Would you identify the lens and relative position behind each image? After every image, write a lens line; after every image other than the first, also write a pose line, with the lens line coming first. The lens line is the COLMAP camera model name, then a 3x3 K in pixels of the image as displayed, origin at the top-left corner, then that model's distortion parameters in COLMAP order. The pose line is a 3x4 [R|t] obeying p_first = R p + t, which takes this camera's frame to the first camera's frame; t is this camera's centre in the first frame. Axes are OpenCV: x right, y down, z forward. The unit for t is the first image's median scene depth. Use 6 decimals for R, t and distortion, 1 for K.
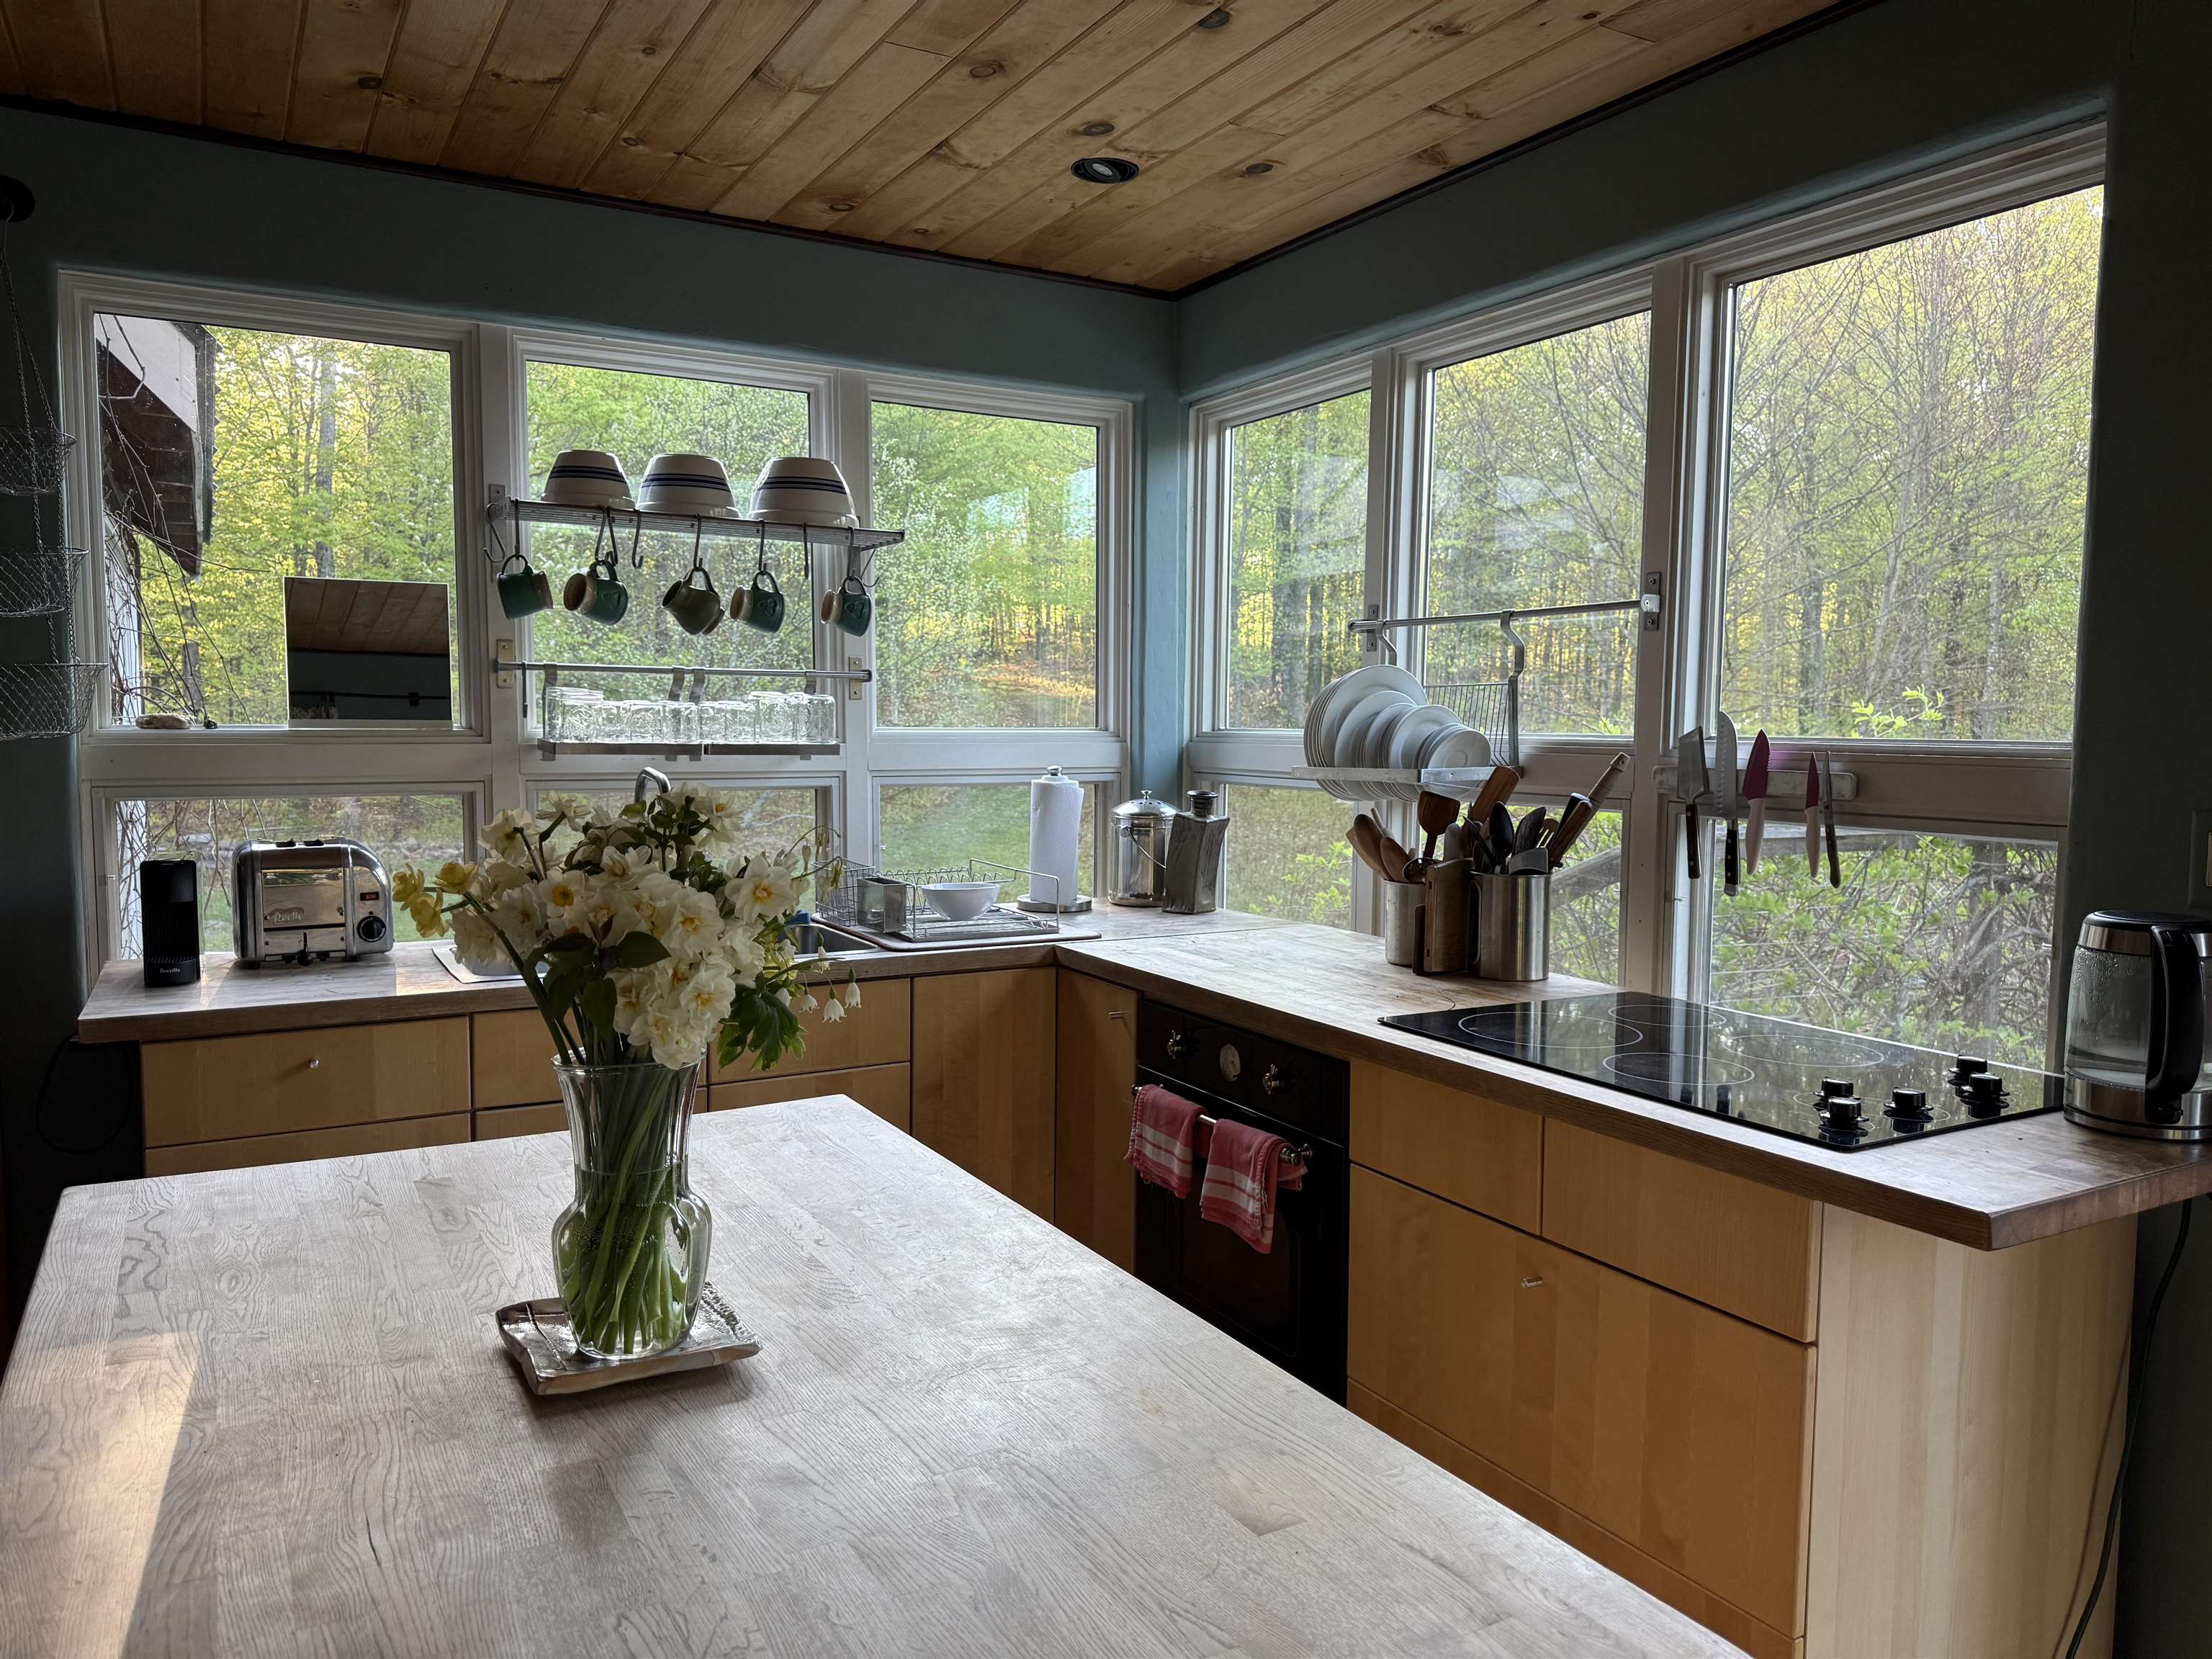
lens RADIAL K [[1545.8, 0, 1120.1], [0, 1545.8, 832.1], [0, 0, 1]] dist [0.122315, -0.184607]
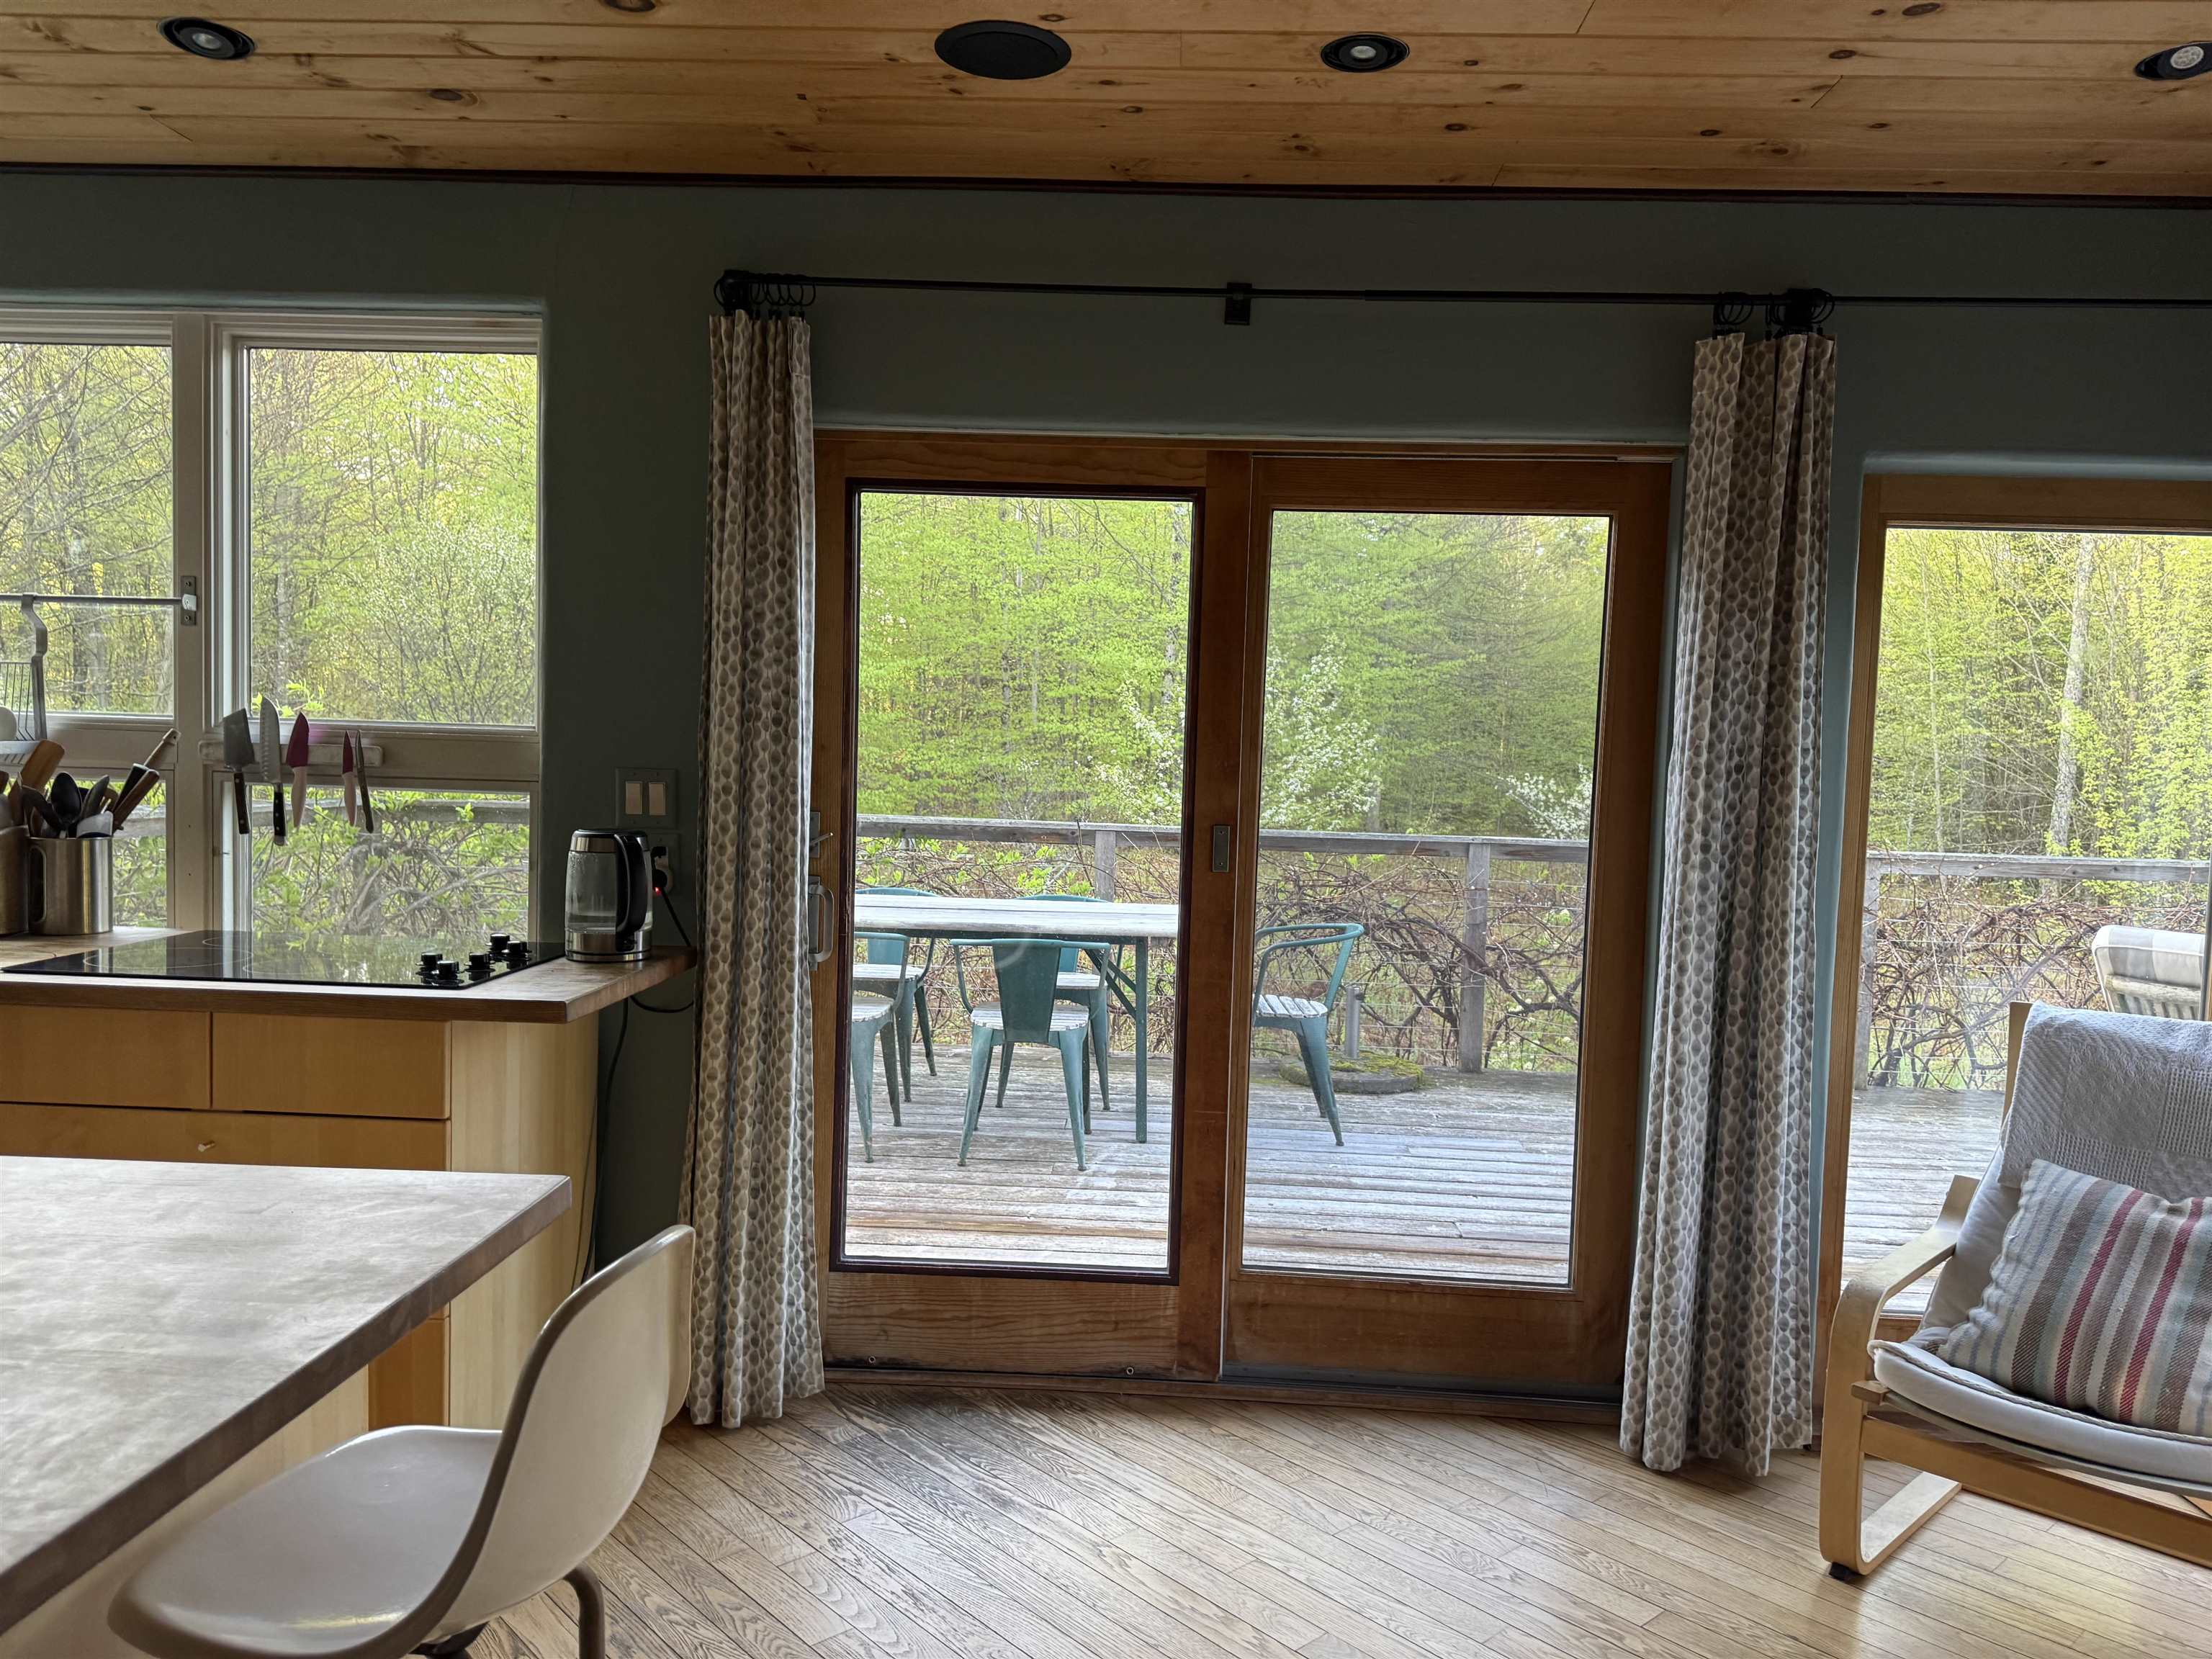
lens RADIAL K [[1550.0, 0, 1107.7], [0, 1550.0, 824.9], [0, 0, 1]] dist [0.081900, -0.097661]
pose [[0.544043, -0.037007, 0.838241, -0.257326], [0.037363, 0.999104, 0.019859, 0.020792], [-0.838225, 0.020515, 0.544938, -0.195733]]
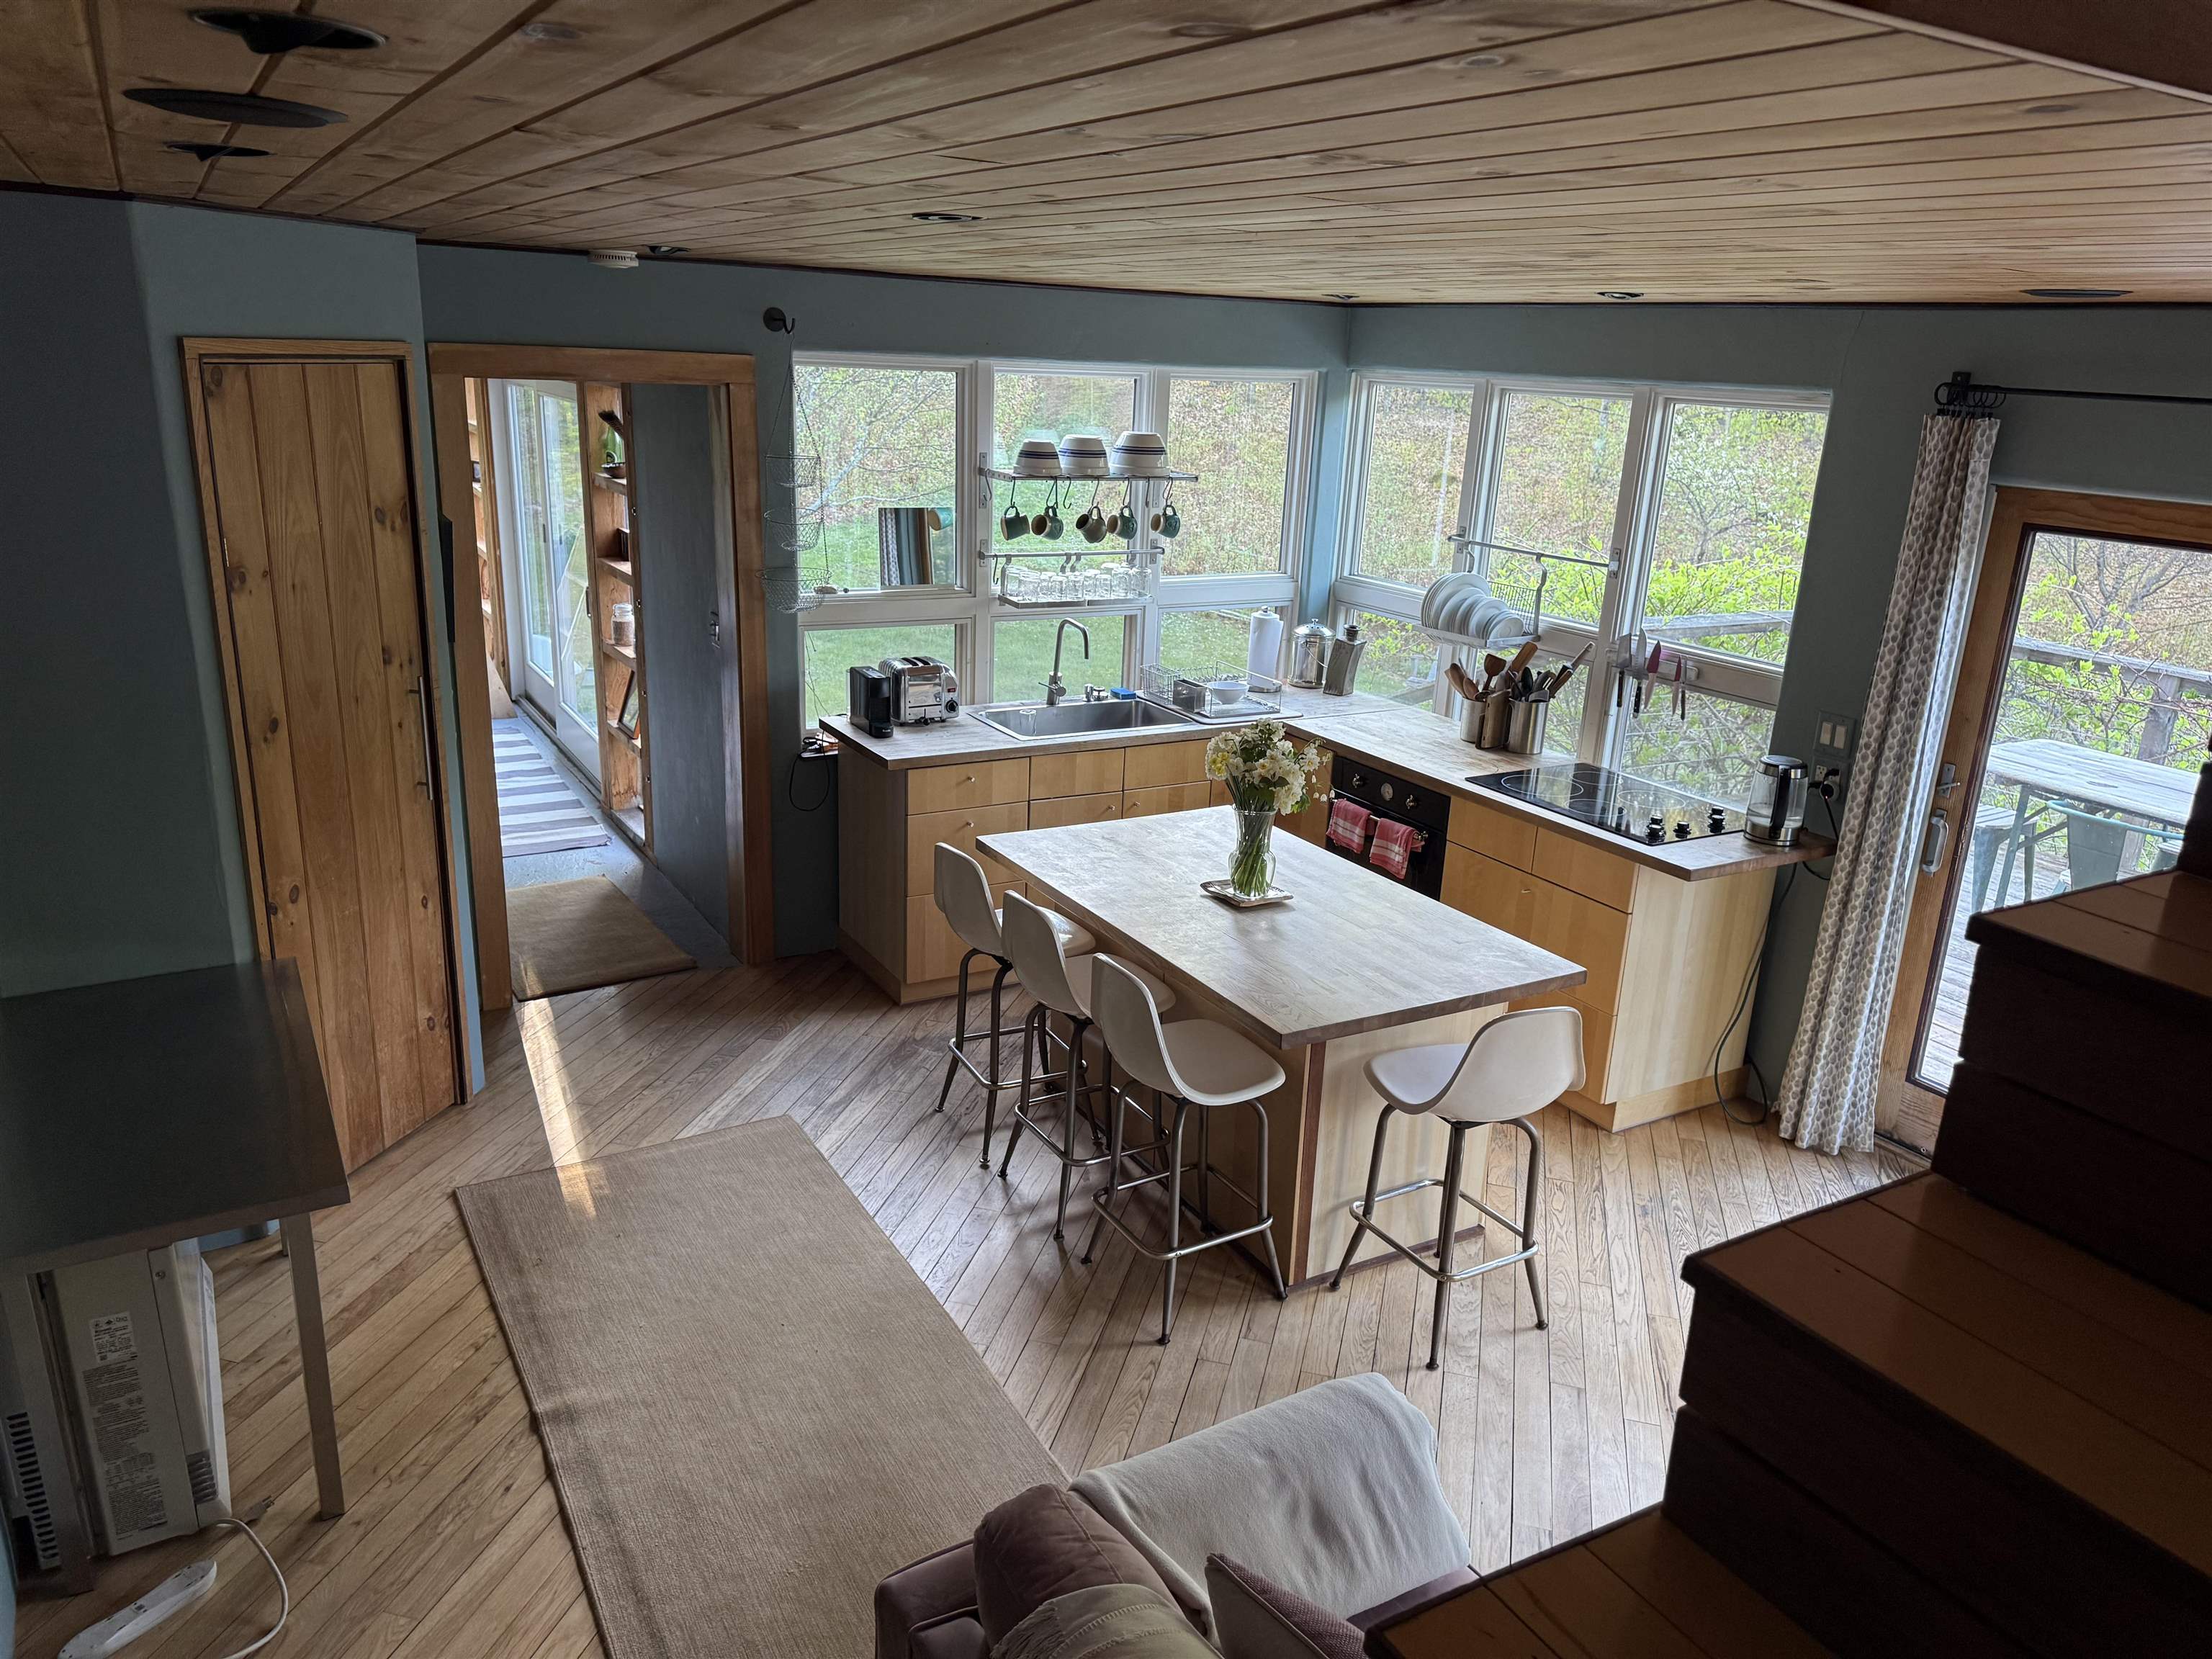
lens RADIAL K [[1553.6, 0, 1106.0], [0, 1553.6, 829.5], [0, 0, 1]] dist [0.168822, -0.311446]
pose [[0.999377, 0.032254, 0.014345, -0.288682], [-0.034648, 0.974015, 0.223816, -0.223895], [-0.006754, -0.224173, 0.974526, -0.914678]]
